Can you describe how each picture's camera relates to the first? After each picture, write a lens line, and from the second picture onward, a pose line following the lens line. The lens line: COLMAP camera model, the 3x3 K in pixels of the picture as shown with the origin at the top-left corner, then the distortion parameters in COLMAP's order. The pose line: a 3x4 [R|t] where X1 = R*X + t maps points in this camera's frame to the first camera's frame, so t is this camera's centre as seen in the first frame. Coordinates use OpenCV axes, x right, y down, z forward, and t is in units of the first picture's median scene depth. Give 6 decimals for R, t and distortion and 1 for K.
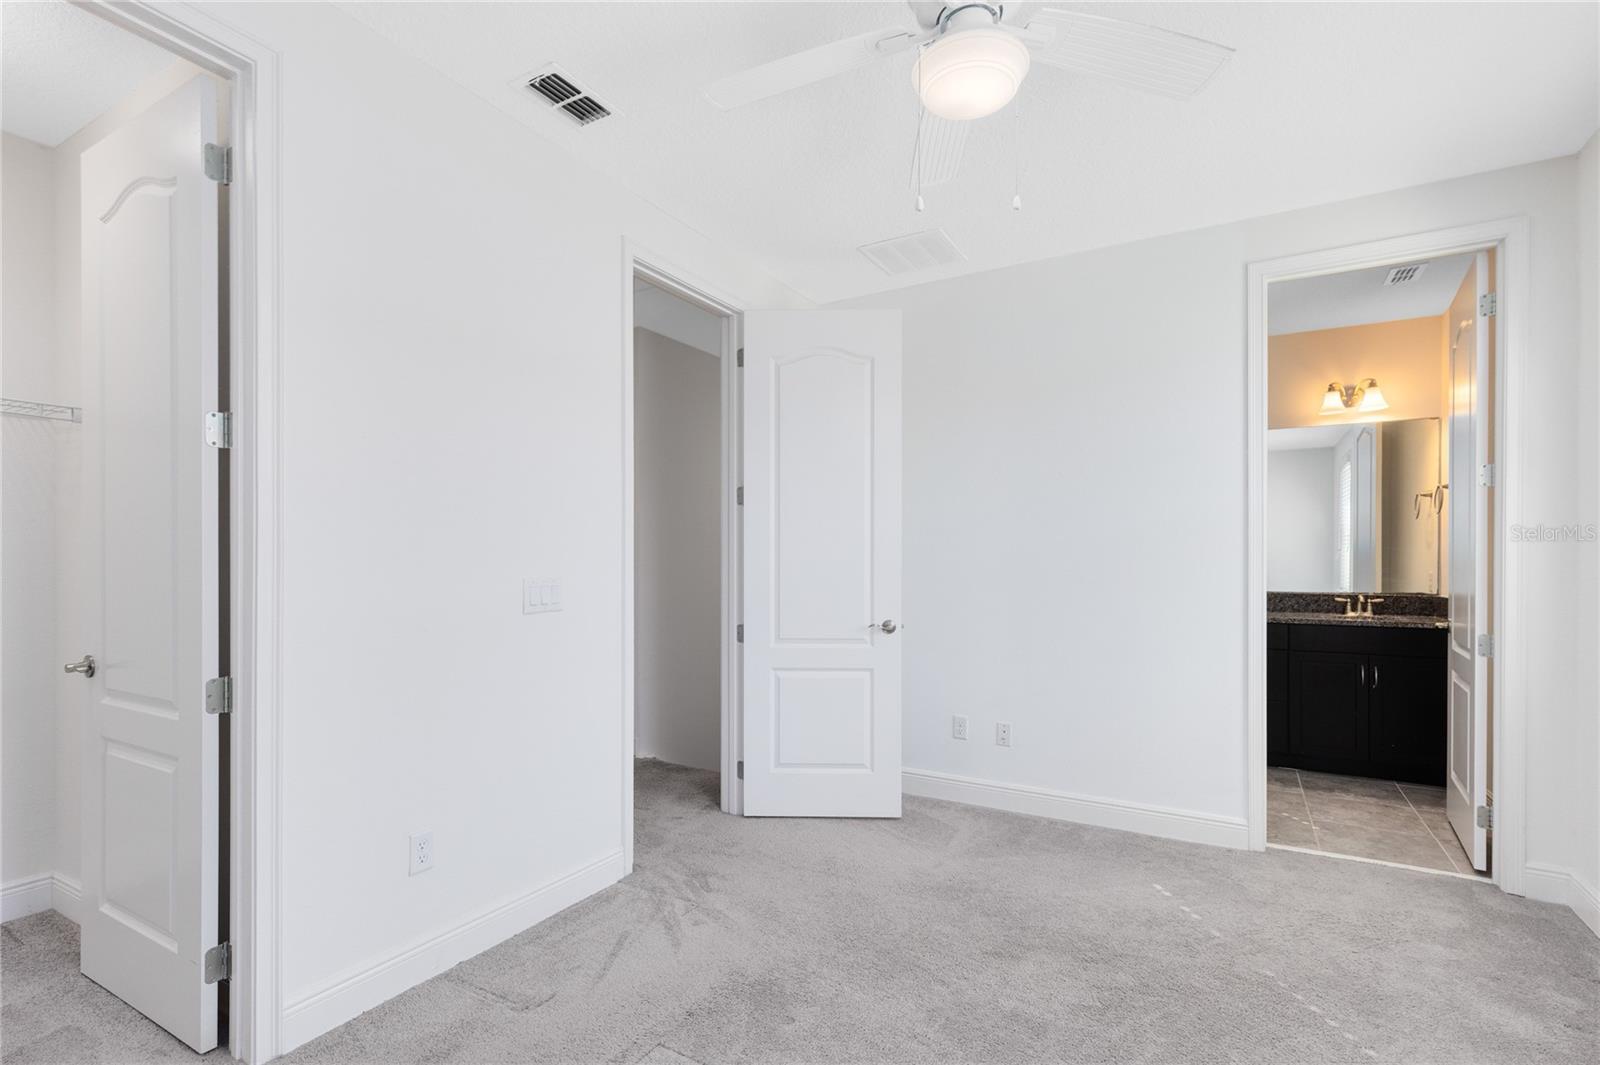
lens RADIAL K [[726.7, 0, 809.9], [0, 726.7, 544.7], [0, 0, 1]] dist [0.006514, -0.001274]
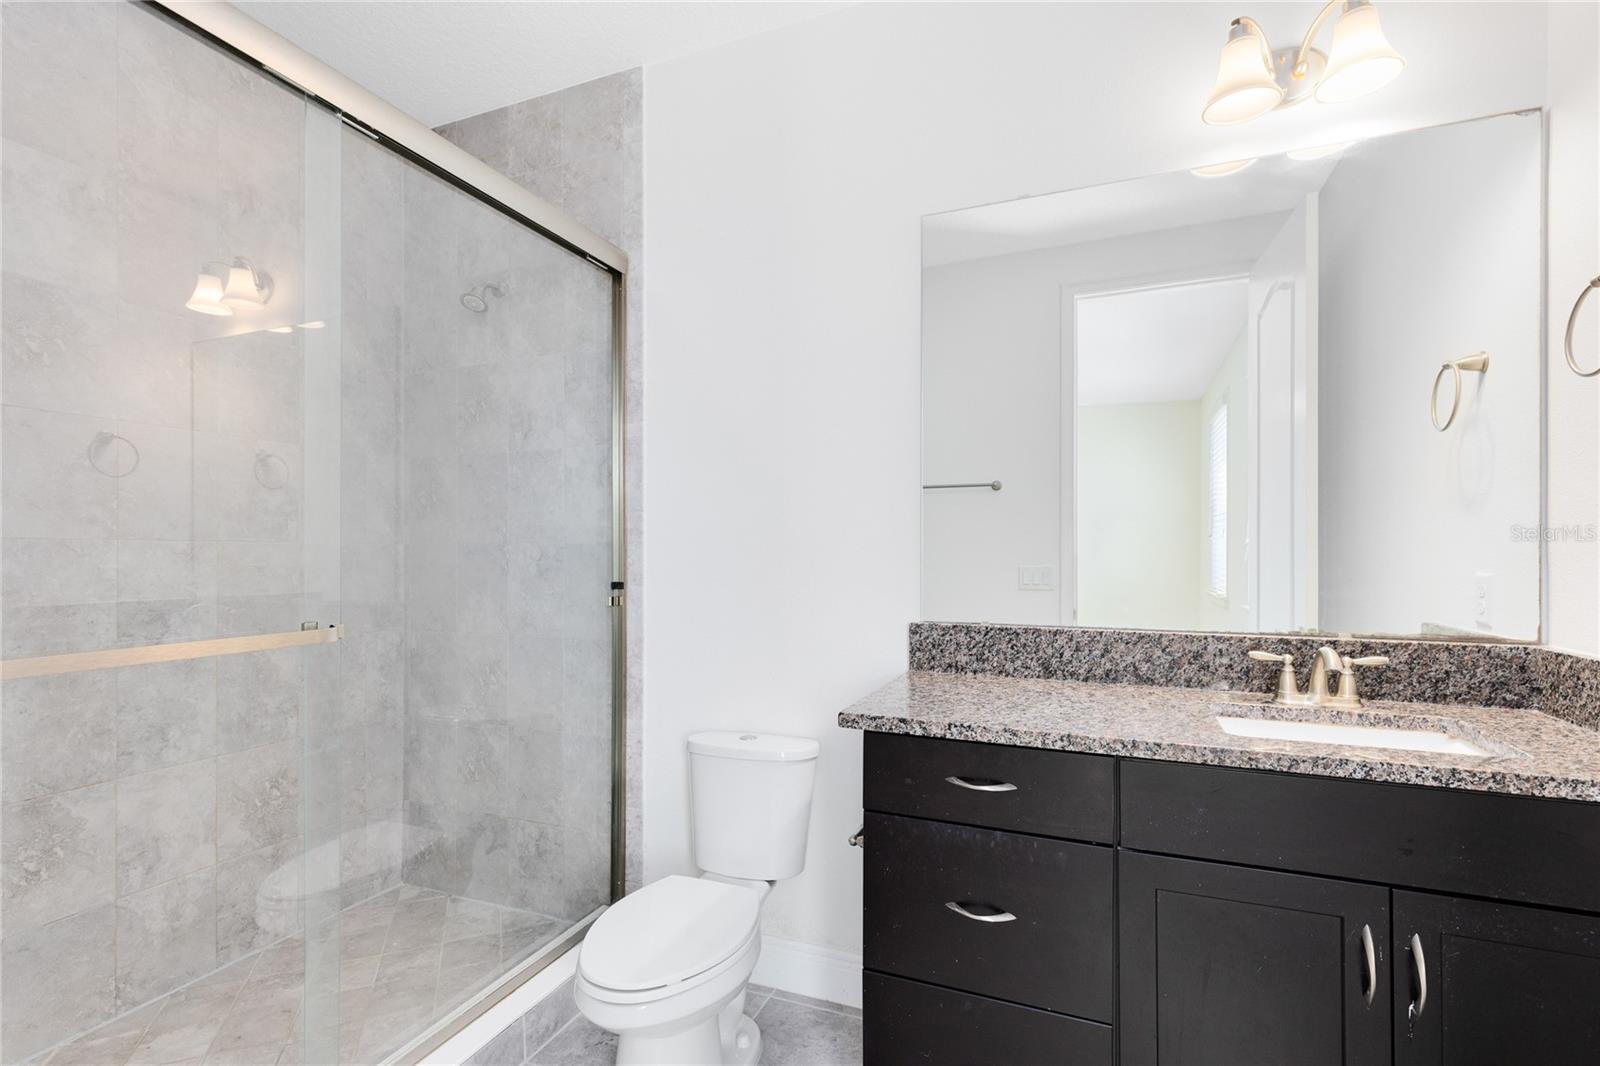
lens RADIAL K [[726.7, 0, 791.0], [0, 726.7, 535.9], [0, 0, 1]] dist [0.006514, -0.001274]
pose [[0.991942, 0.005377, 0.126582, 0.467915], [-0.003987, 0.999929, -0.011232, 0.024350], [-0.126633, 0.010637, 0.991893, 0.693949]]
